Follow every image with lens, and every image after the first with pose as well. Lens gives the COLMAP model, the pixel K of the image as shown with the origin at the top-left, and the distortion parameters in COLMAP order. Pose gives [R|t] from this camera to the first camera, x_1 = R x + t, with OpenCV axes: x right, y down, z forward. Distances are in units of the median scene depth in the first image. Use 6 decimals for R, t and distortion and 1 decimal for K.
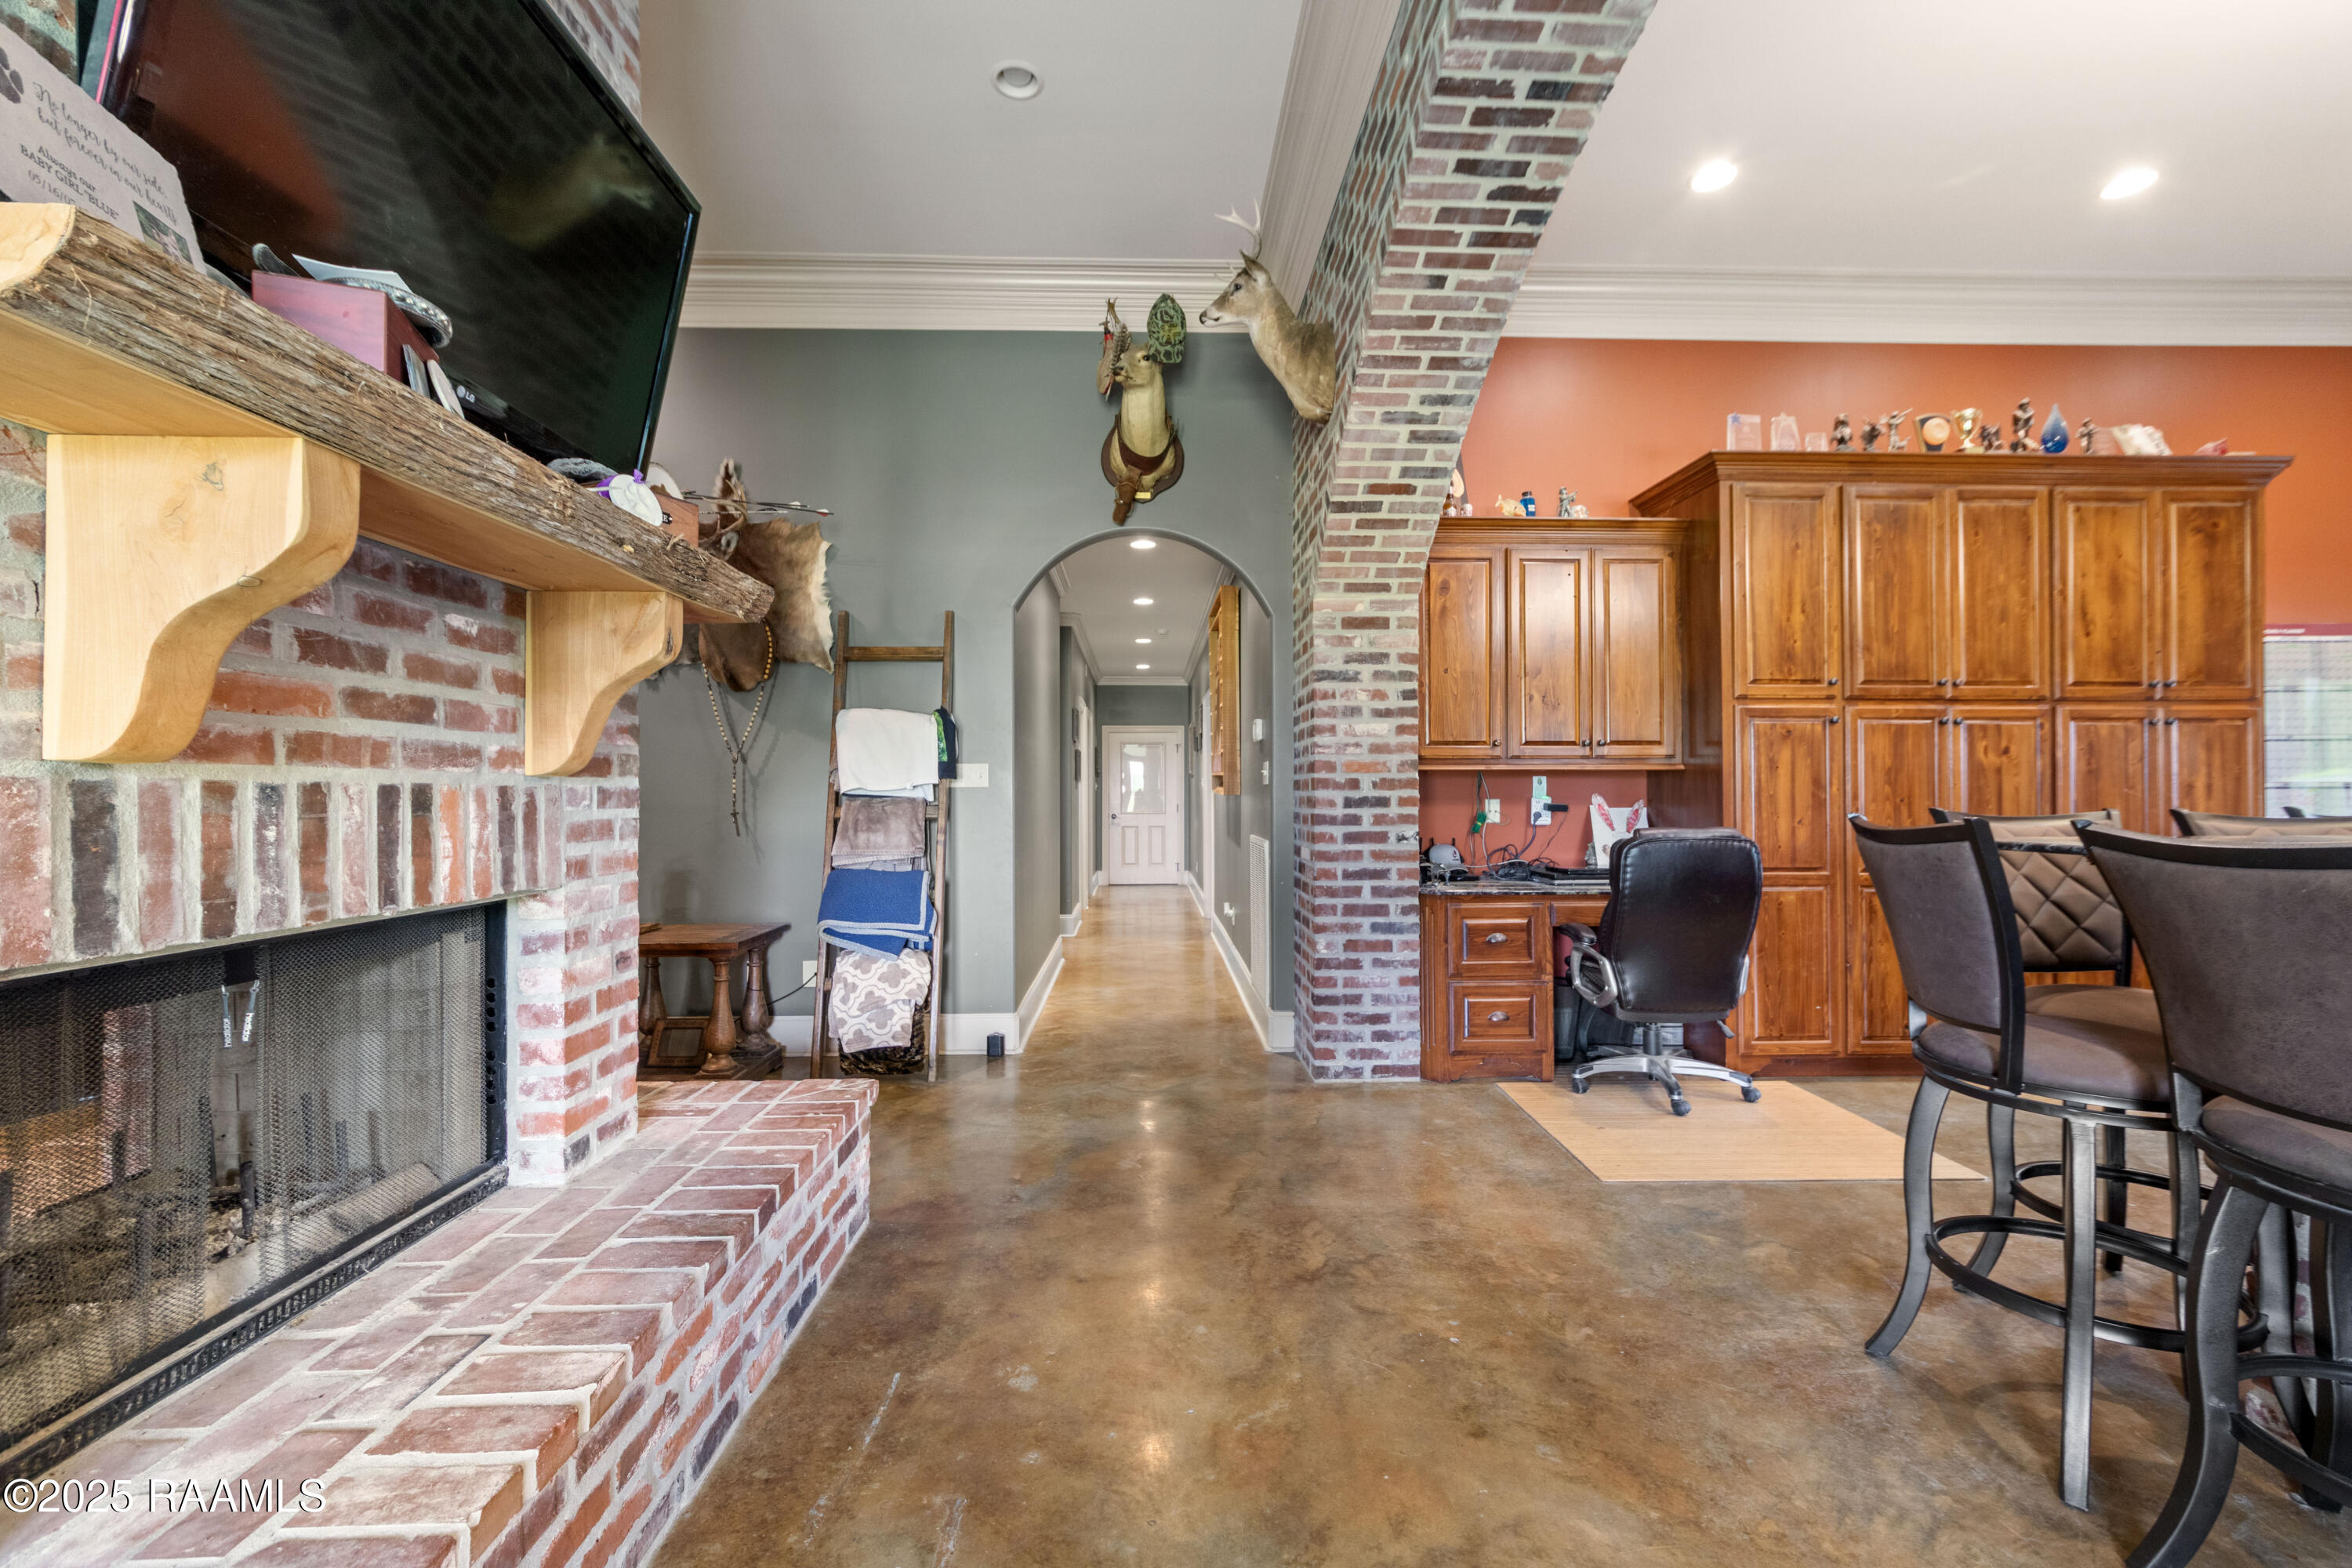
lens RADIAL K [[993.1, 0, 1176.0], [0, 993.1, 784.0], [0, 0, 1]] dist [0.004066, -0.000408]
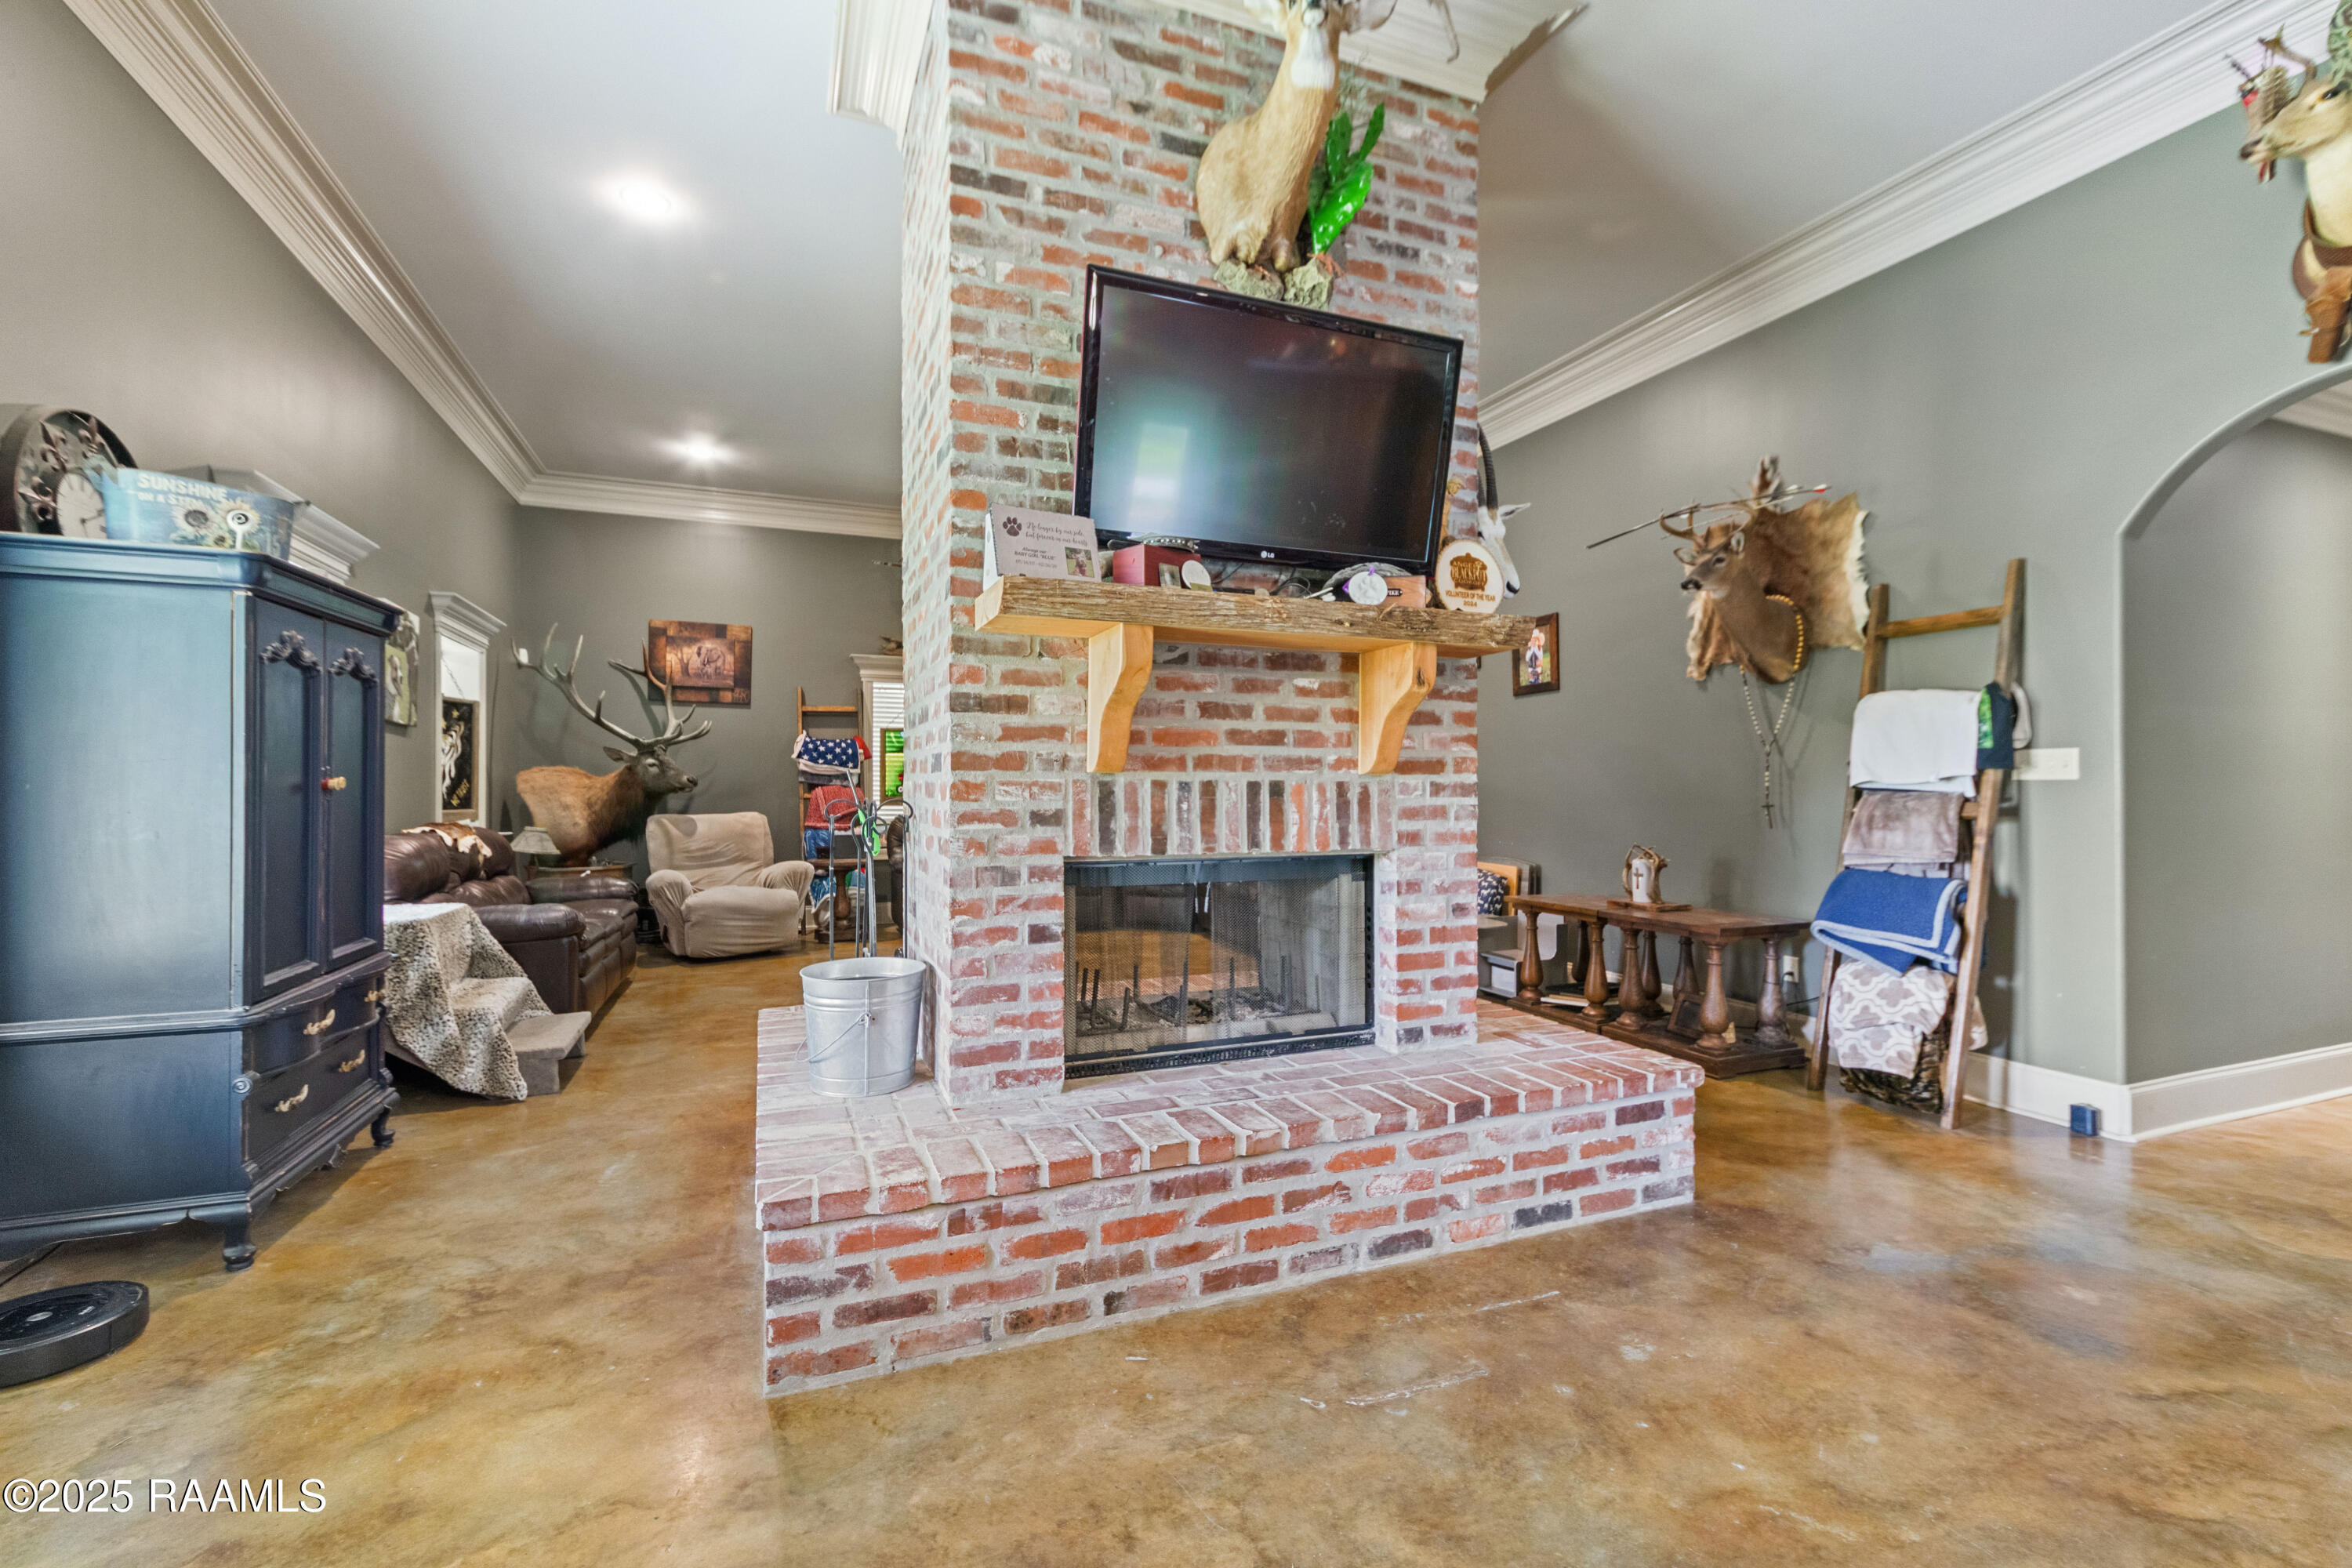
lens RADIAL K [[998.6, 0, 1176.0], [0, 998.6, 784.0], [0, 0, 1]] dist [0.004990, 0.000159]
pose [[0.346990, -0.000519, -0.937869, 0.327451], [0.007306, 0.999971, 0.002150, 0.000334], [0.937840, -0.007598, 0.346984, 0.095591]]
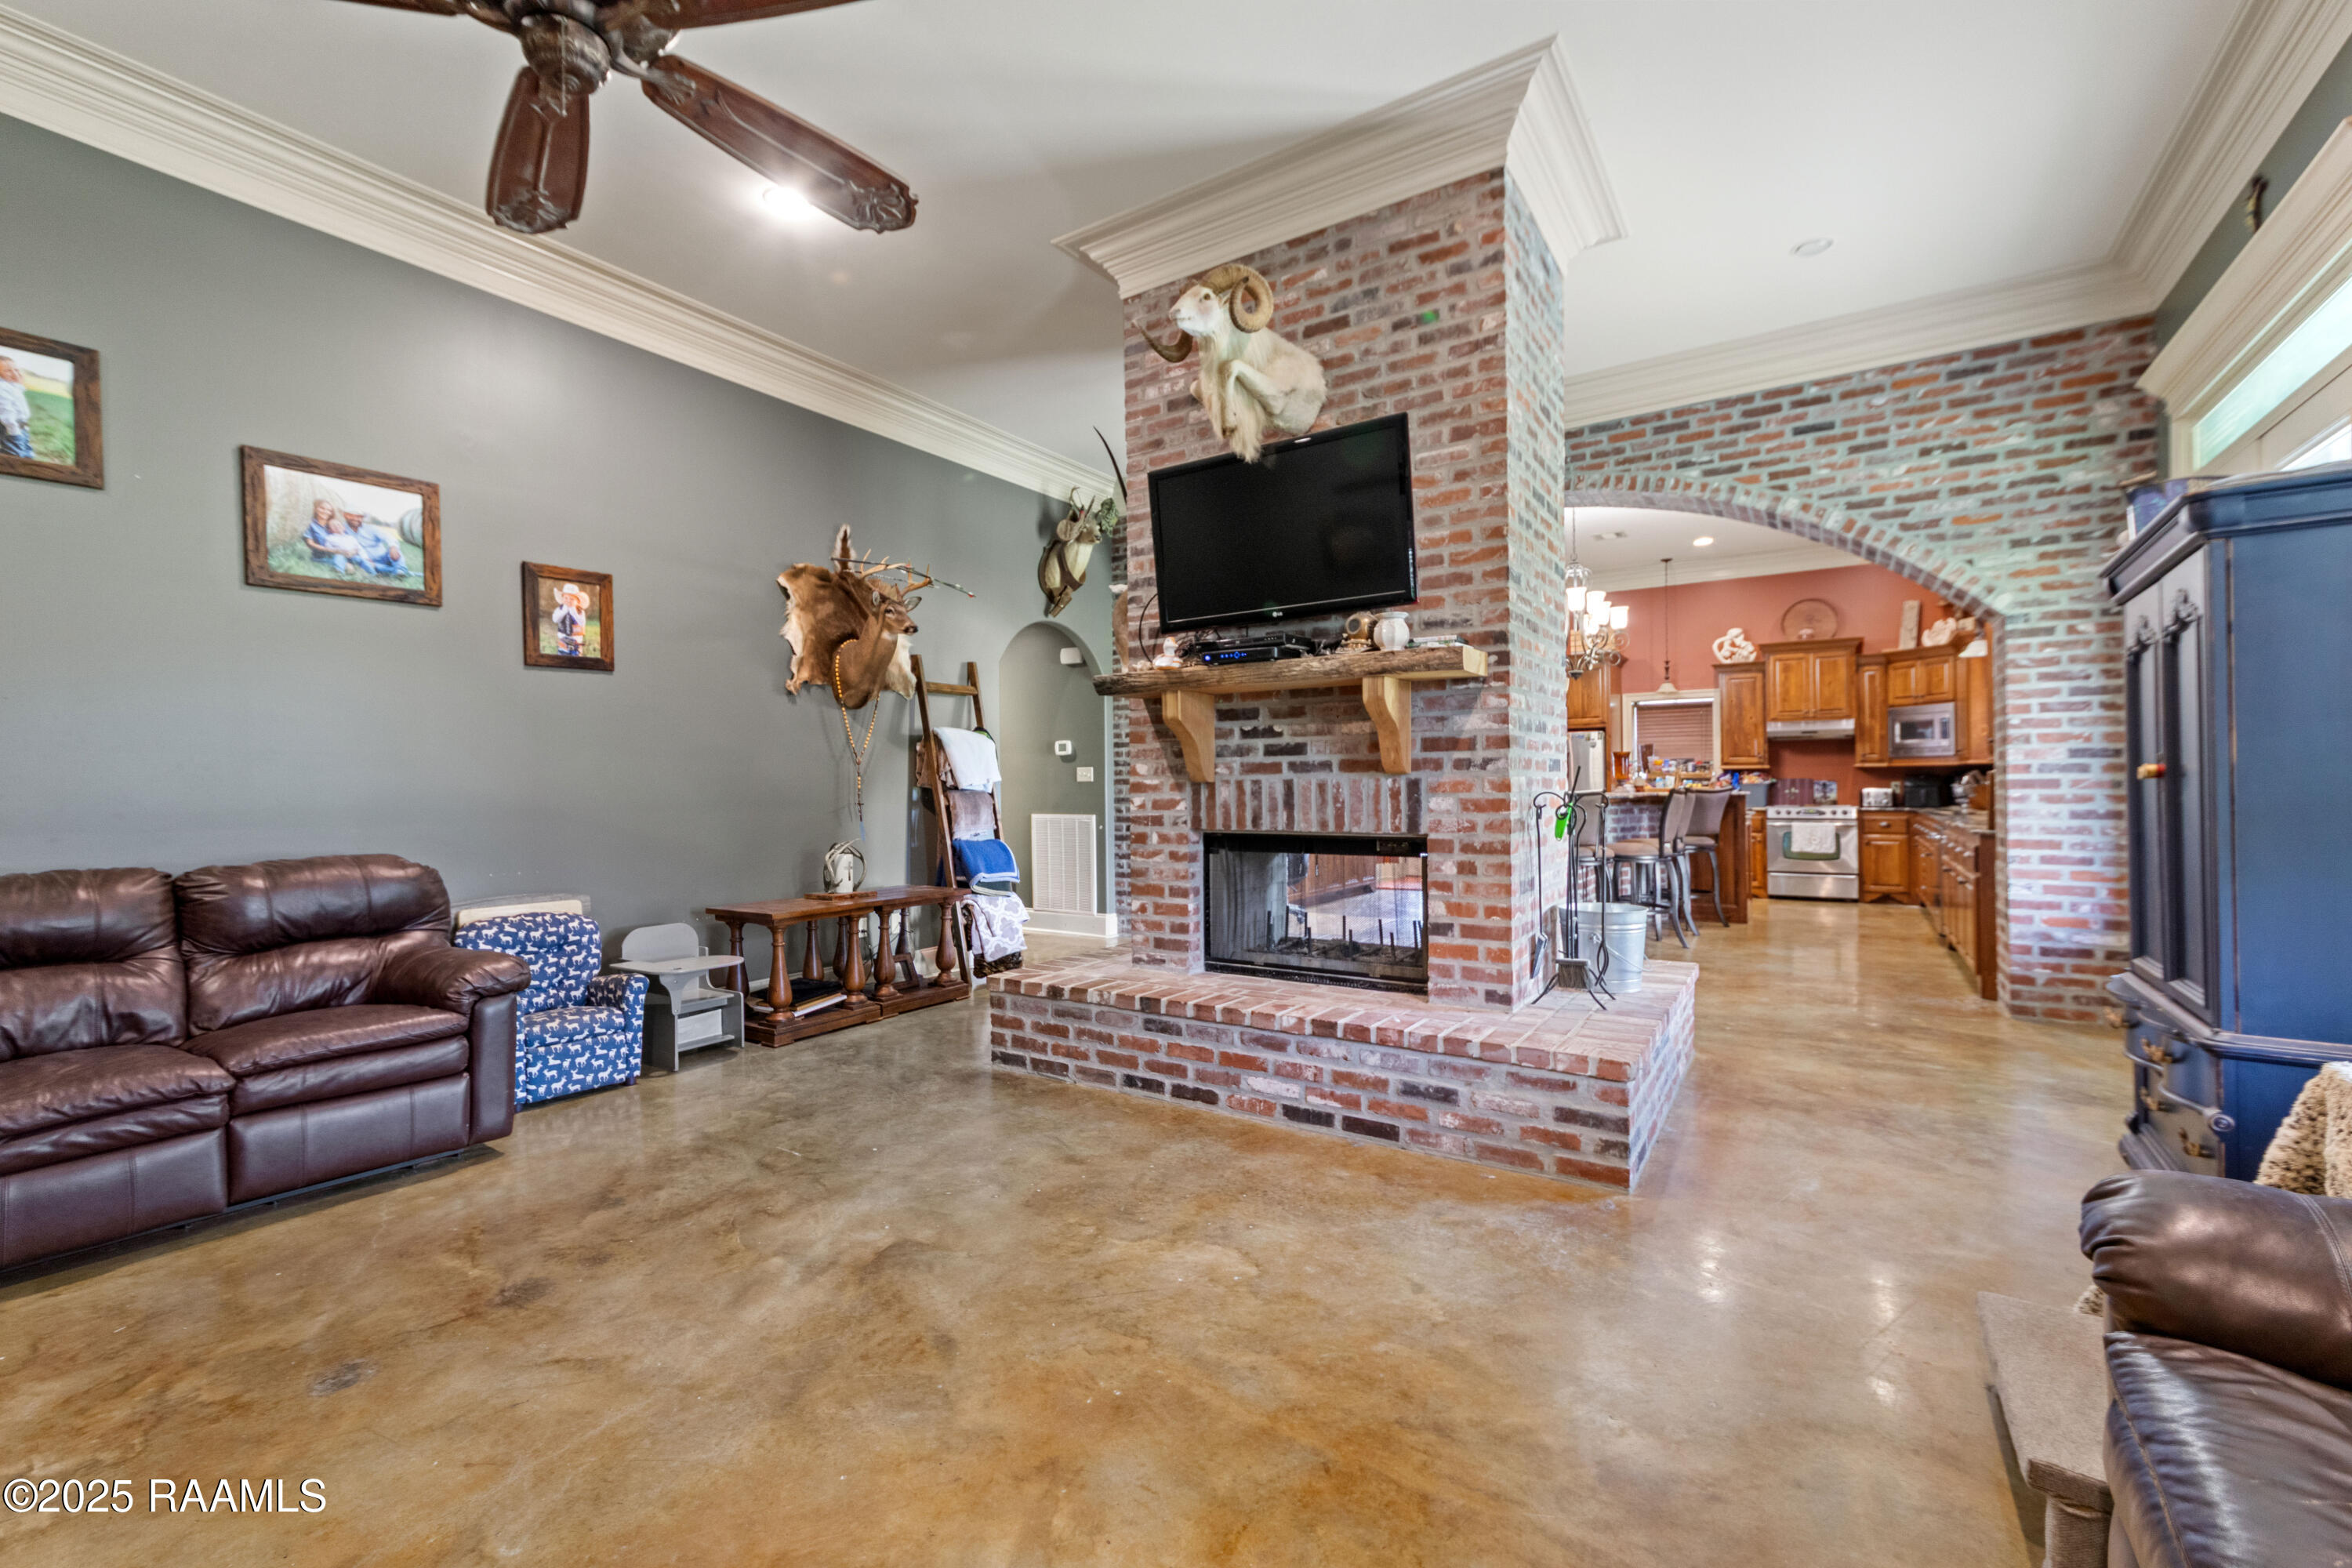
lens RADIAL K [[993.1, 0, 1176.0], [0, 993.1, 784.0], [0, 0, 1]] dist [0.004066, -0.000408]
pose [[0.574338, -0.002777, 0.818614, -1.390451], [0.002307, 0.999996, 0.001774, 0.001711], [-0.818615, 0.000870, 0.574342, -0.081614]]
